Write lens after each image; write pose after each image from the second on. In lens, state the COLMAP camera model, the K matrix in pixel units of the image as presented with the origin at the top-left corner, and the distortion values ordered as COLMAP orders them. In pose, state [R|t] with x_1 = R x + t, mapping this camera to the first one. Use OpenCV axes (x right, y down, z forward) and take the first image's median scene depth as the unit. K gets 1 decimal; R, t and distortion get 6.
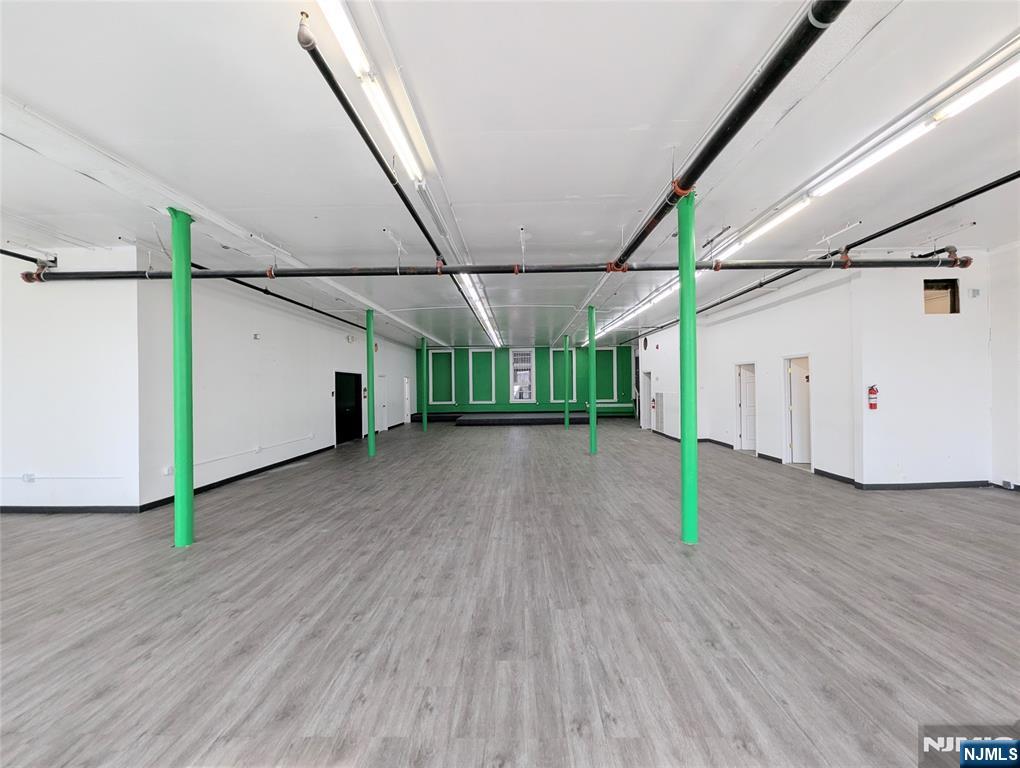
lens RADIAL K [[403.2, 0, 510.6], [0, 403.2, 394.0], [0, 0, 1]] dist [-0.000983, 0.000328]
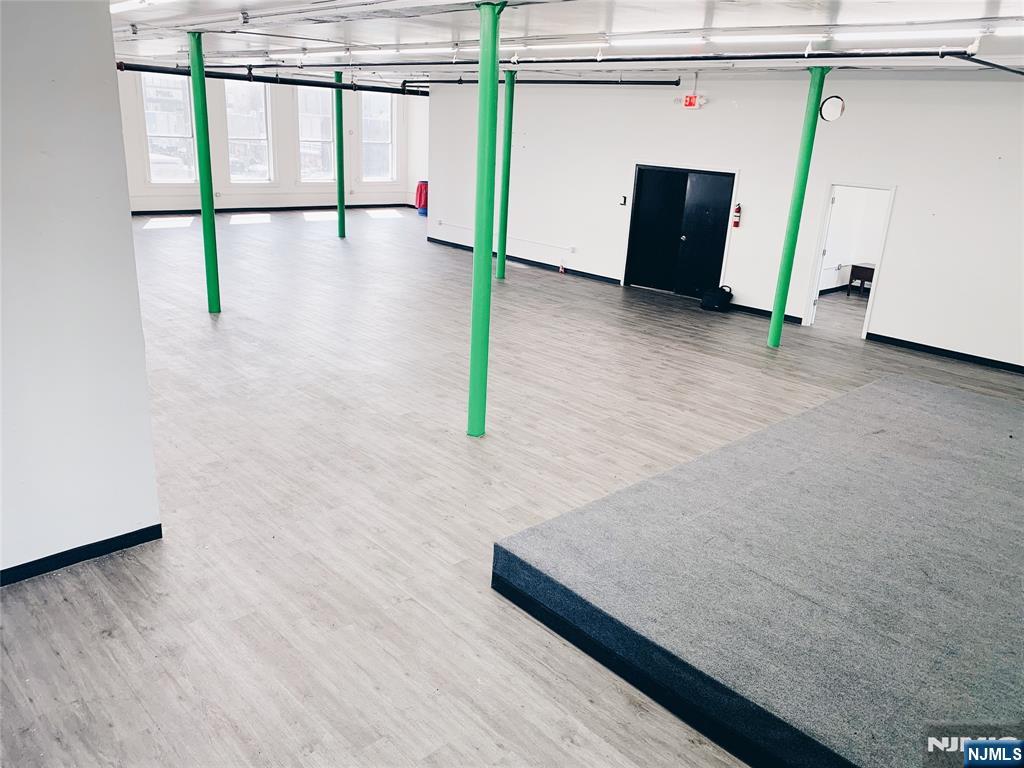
lens RADIAL K [[779.7, 0, 534.5], [0, 779.7, 396.1], [0, 0, 1]] dist [0.037645, -0.042038]
pose [[-0.695959, 0.208620, -0.687109, 1.236834], [-0.066121, 0.934185, 0.350610, -0.286069], [0.715031, 0.289442, -0.636360, 3.787645]]
